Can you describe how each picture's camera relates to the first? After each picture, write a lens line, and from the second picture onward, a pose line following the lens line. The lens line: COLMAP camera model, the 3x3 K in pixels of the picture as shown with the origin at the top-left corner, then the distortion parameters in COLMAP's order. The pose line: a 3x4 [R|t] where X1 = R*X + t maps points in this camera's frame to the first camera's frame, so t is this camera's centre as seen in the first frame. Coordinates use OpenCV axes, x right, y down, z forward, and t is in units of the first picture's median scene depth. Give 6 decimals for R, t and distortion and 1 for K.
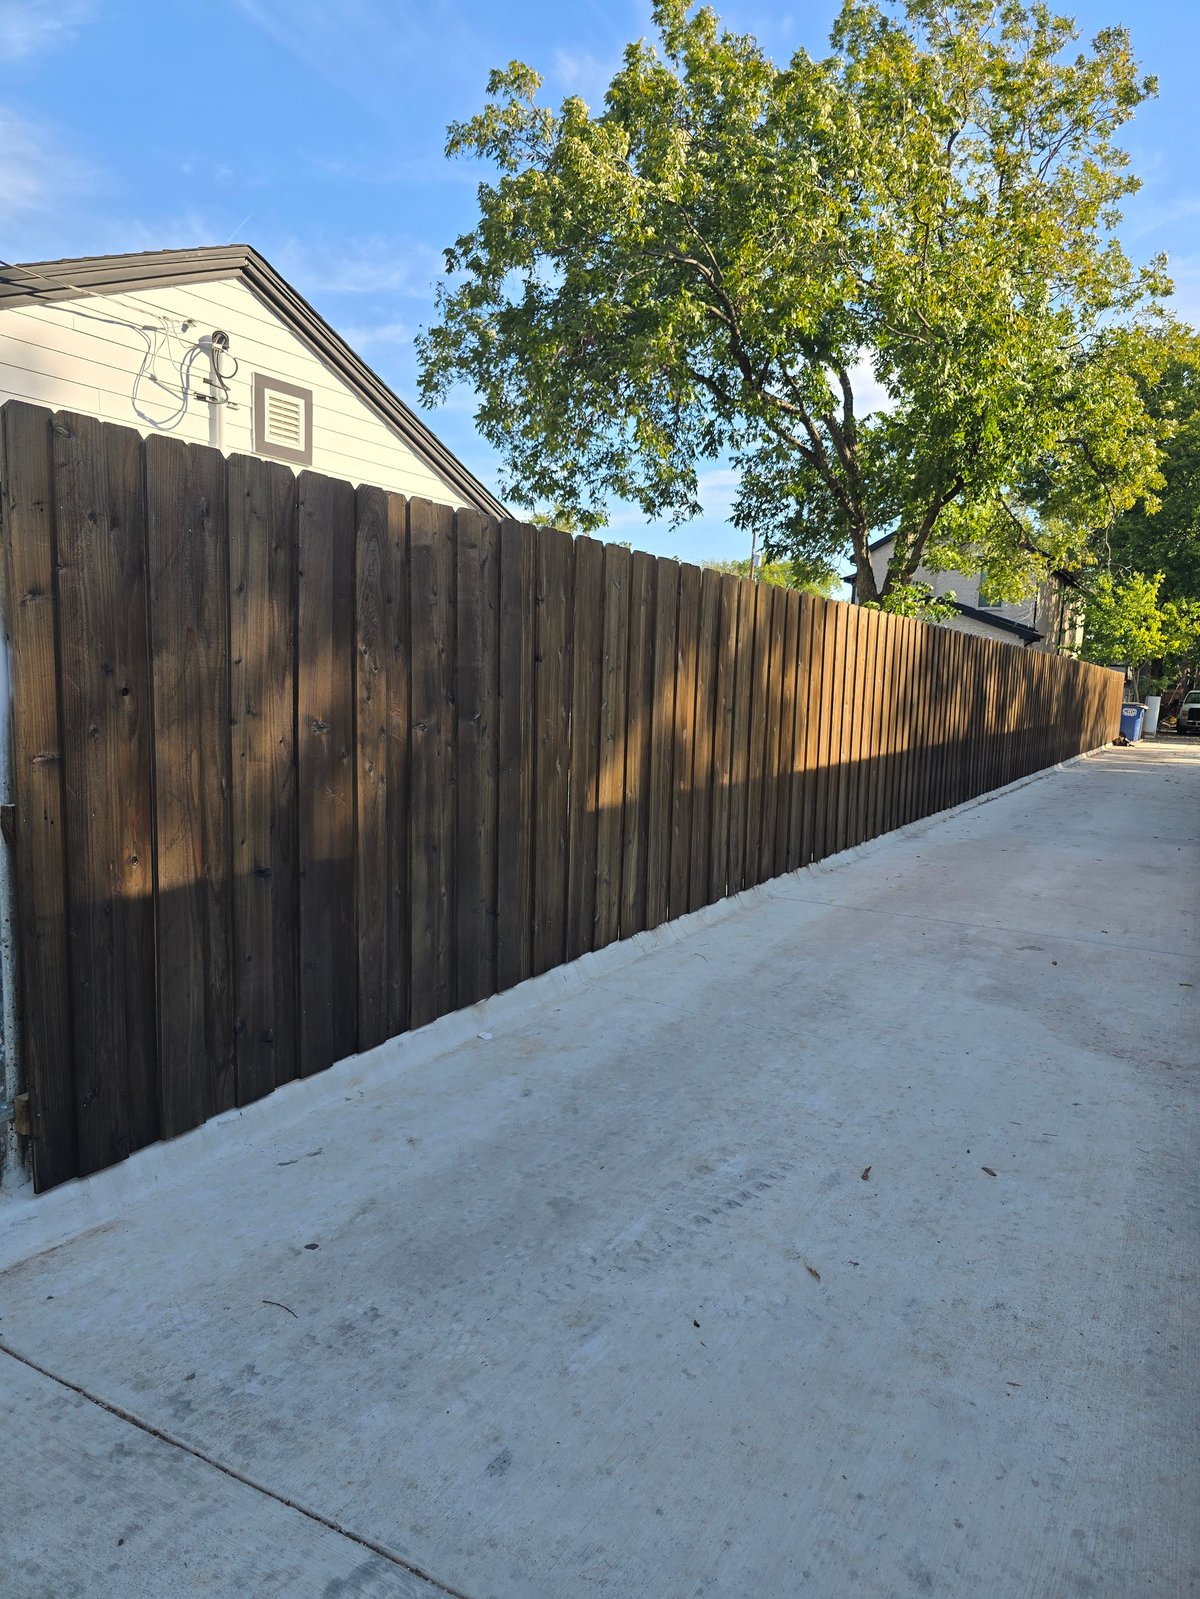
lens RADIAL K [[1079.3, 0, 613.0], [0, 1079.3, 801.4], [0, 0, 1]] dist [0.063965, -0.043755]
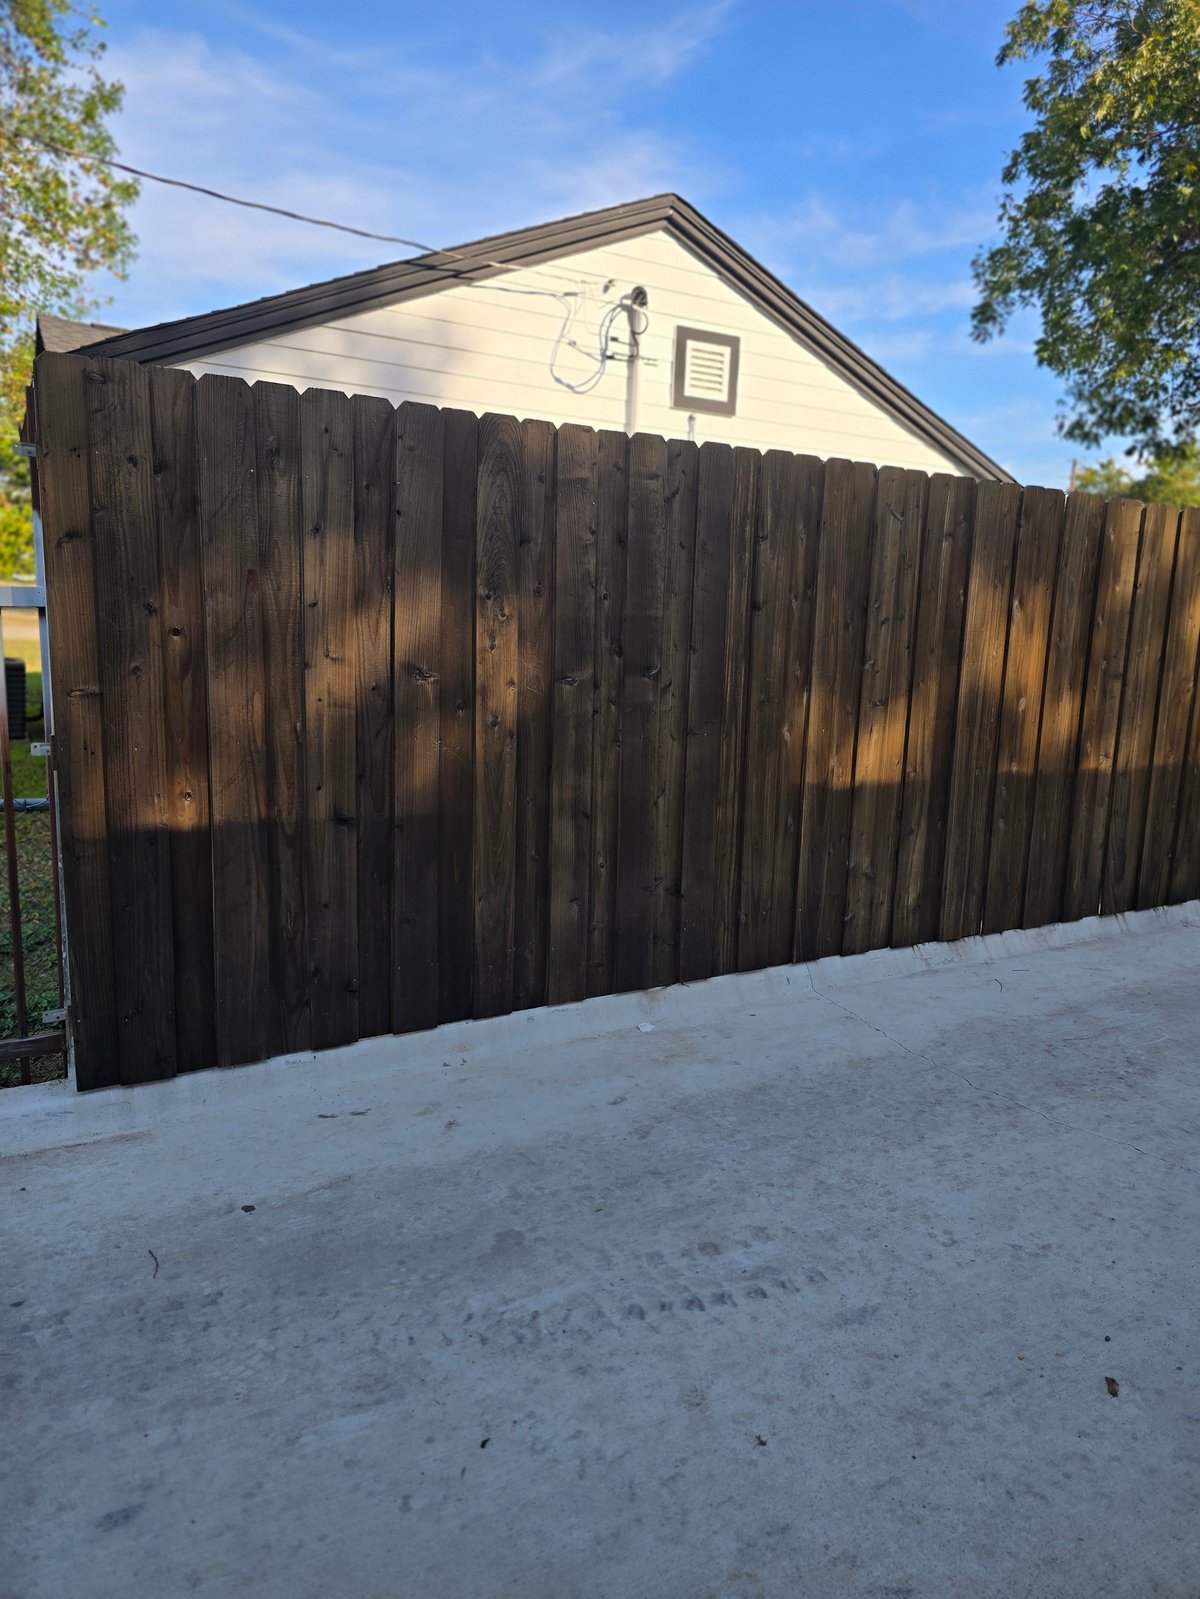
lens RADIAL K [[1079.3, 0, 608.5], [0, 1079.3, 799.9], [0, 0, 1]] dist [0.063965, -0.043755]
pose [[0.860577, 0.085527, -0.502089, 0.334705], [-0.069685, 0.996301, 0.050273, -0.017514], [0.504531, -0.008276, 0.863354, 0.242673]]
